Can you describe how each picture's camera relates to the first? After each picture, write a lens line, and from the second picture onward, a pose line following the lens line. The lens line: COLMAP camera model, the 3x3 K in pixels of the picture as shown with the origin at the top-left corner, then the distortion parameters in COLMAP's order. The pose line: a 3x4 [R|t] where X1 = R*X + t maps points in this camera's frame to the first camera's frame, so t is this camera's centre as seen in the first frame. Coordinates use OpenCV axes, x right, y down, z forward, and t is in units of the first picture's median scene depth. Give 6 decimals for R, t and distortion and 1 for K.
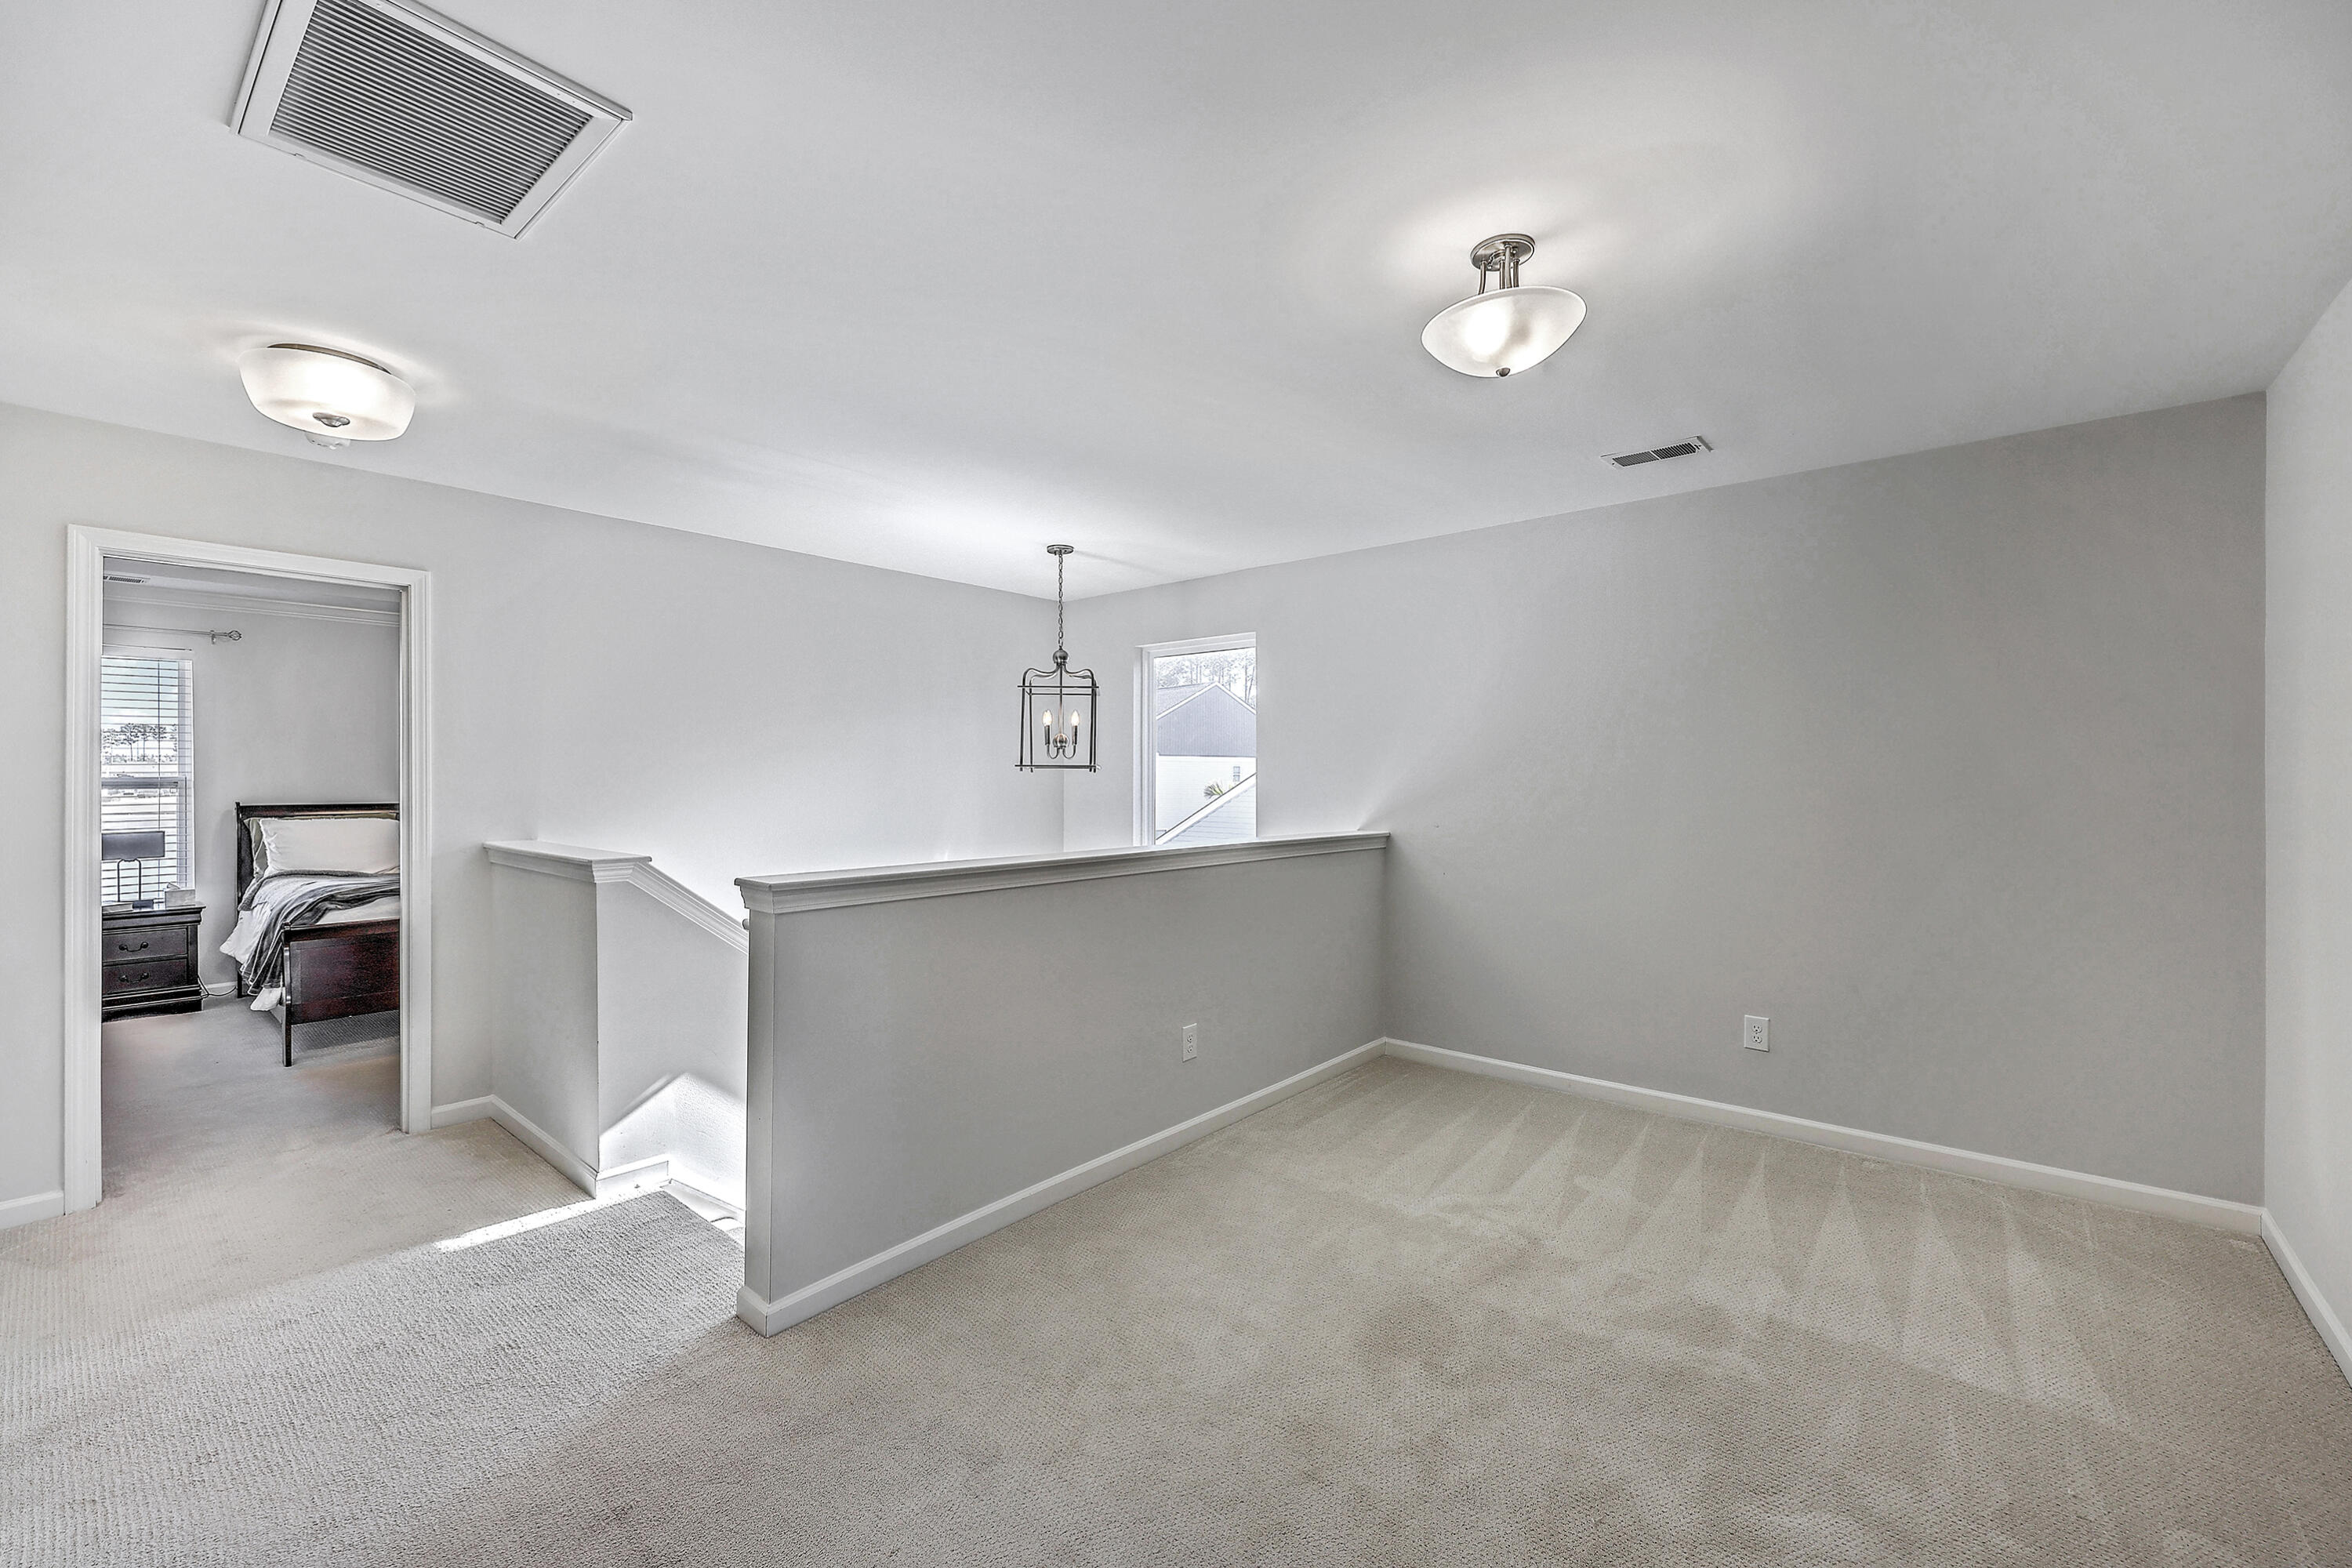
lens RADIAL K [[944.7, 0, 1185.5], [0, 944.7, 783.2], [0, 0, 1]] dist [-0.000673, 0.000150]
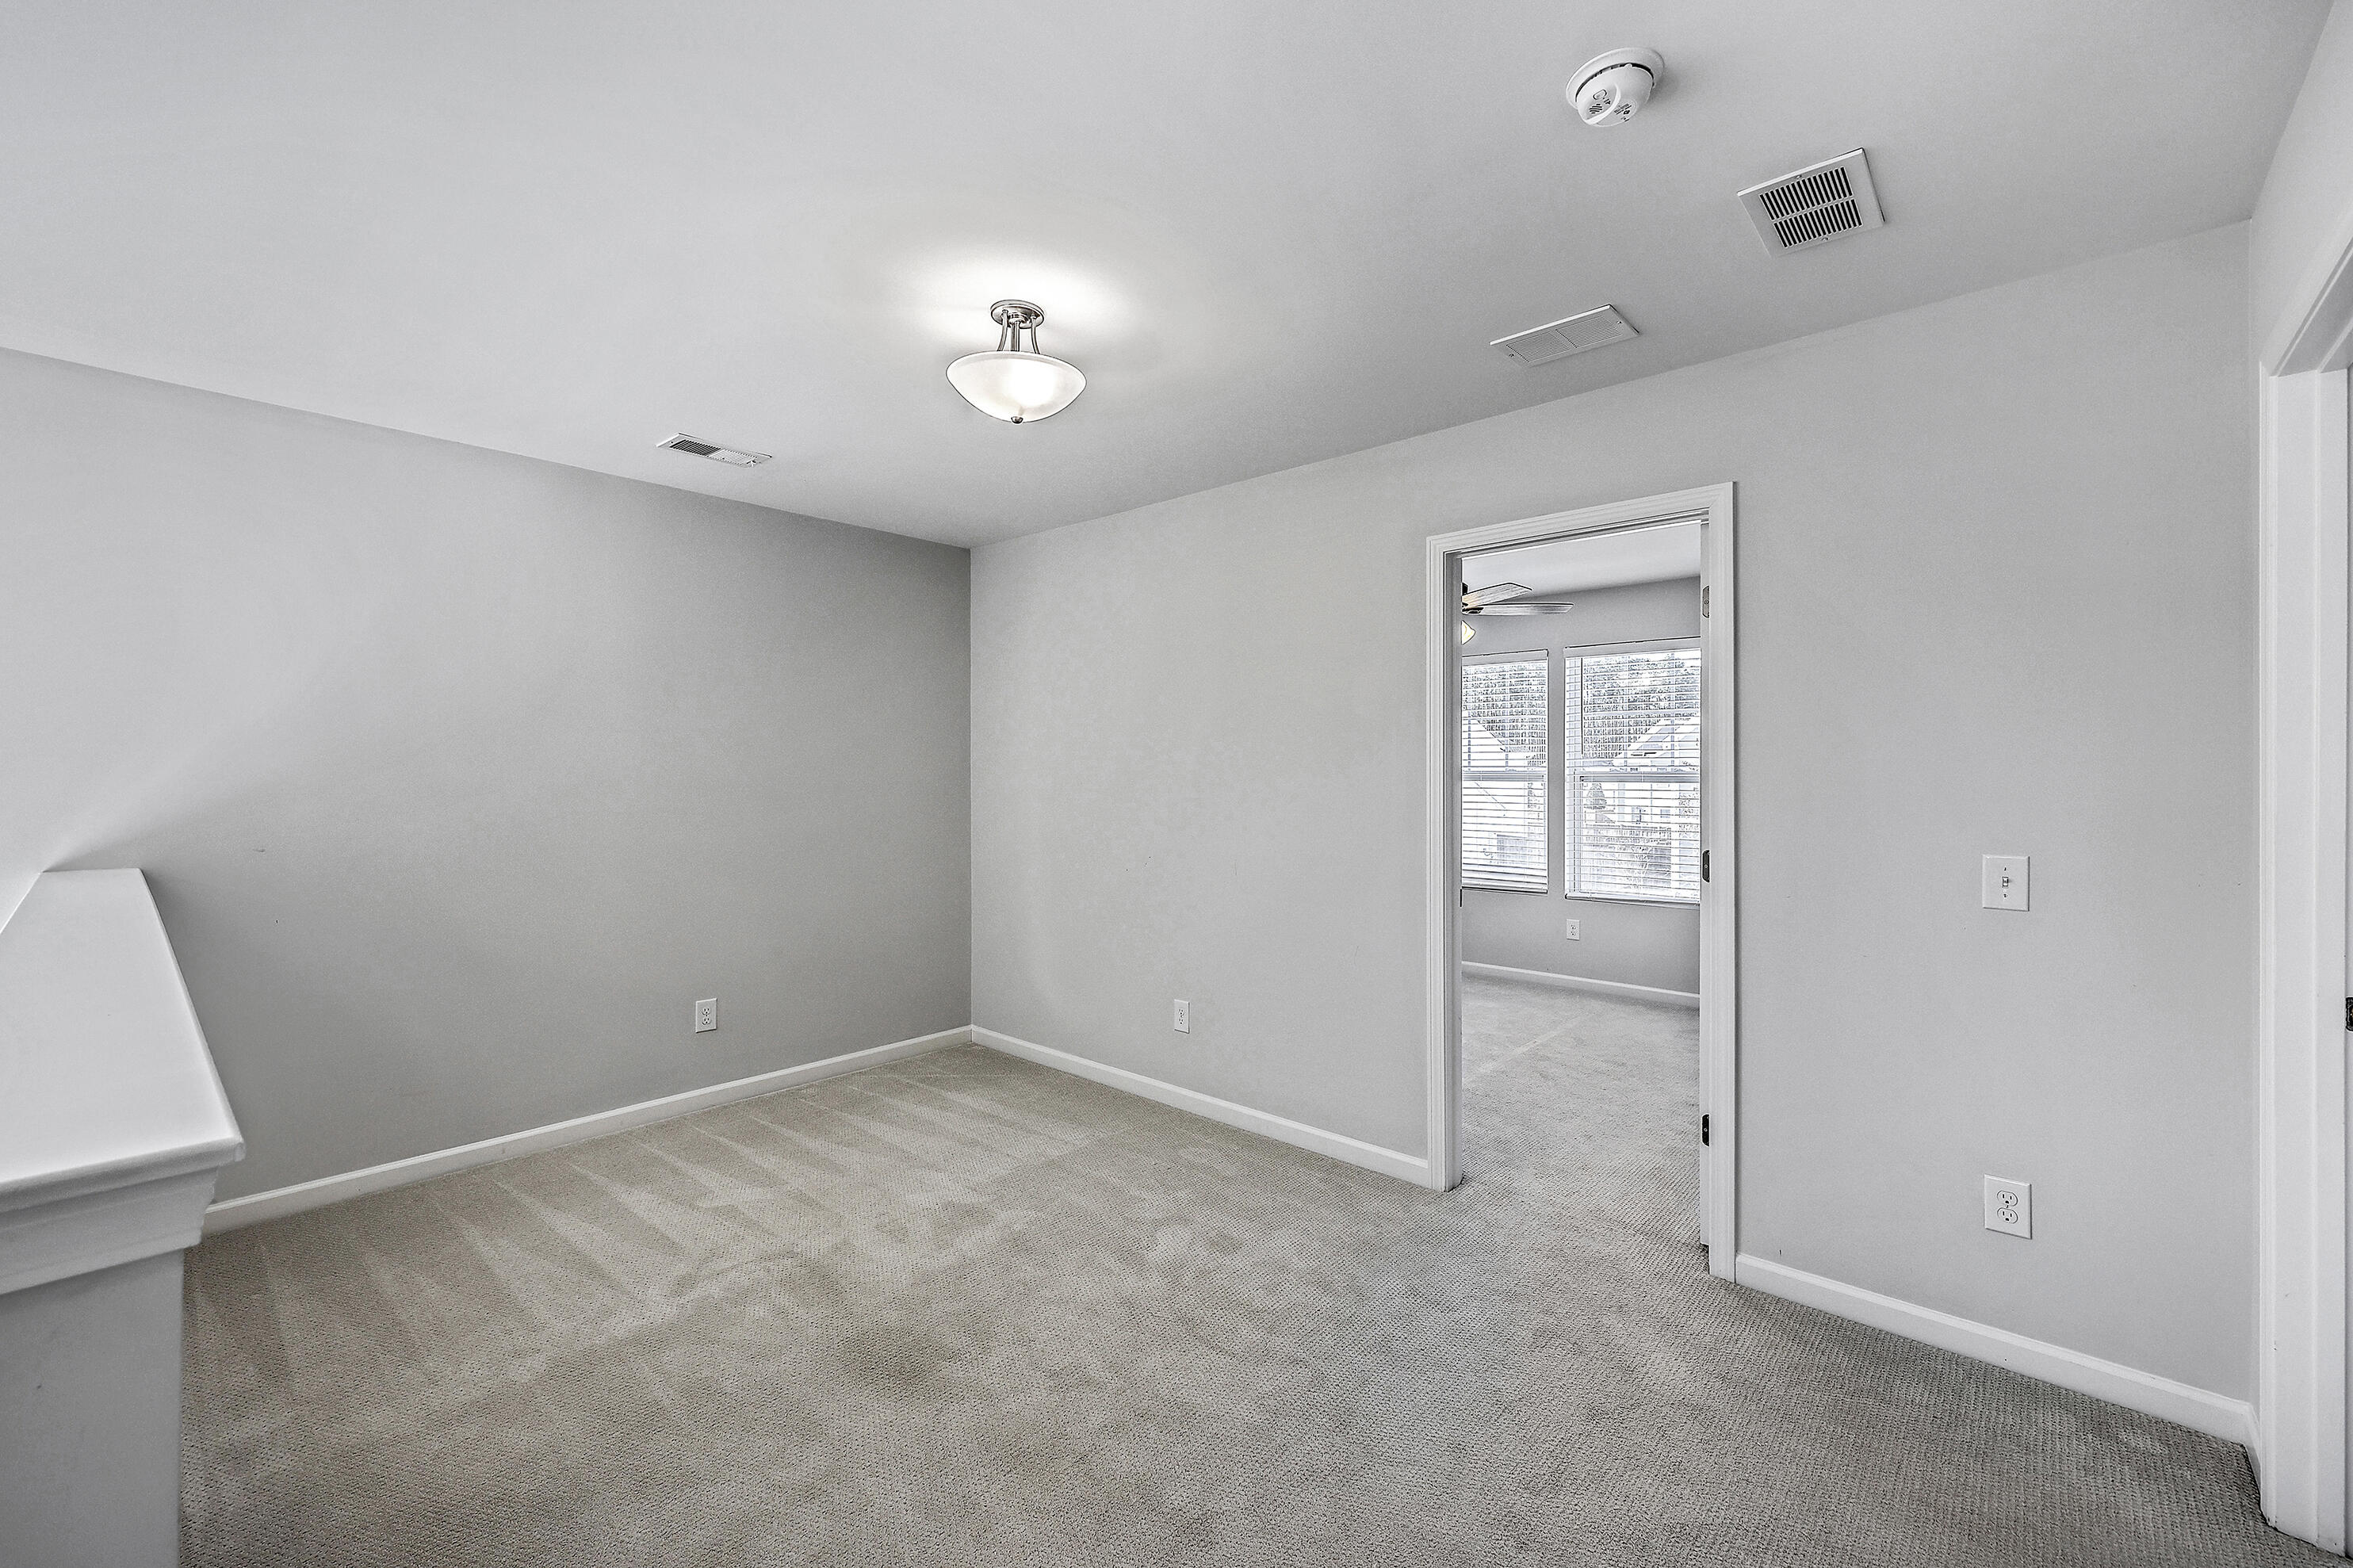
lens RADIAL K [[945.0, 0, 1186.0], [0, 945.0, 783.2], [0, 0, 1]] dist [-0.000673, 0.000150]
pose [[0.038210, -0.008912, 0.999230, -0.541726], [0.007810, 0.999932, 0.008620, -0.001818], [-0.999239, 0.007474, 0.038277, 0.523474]]
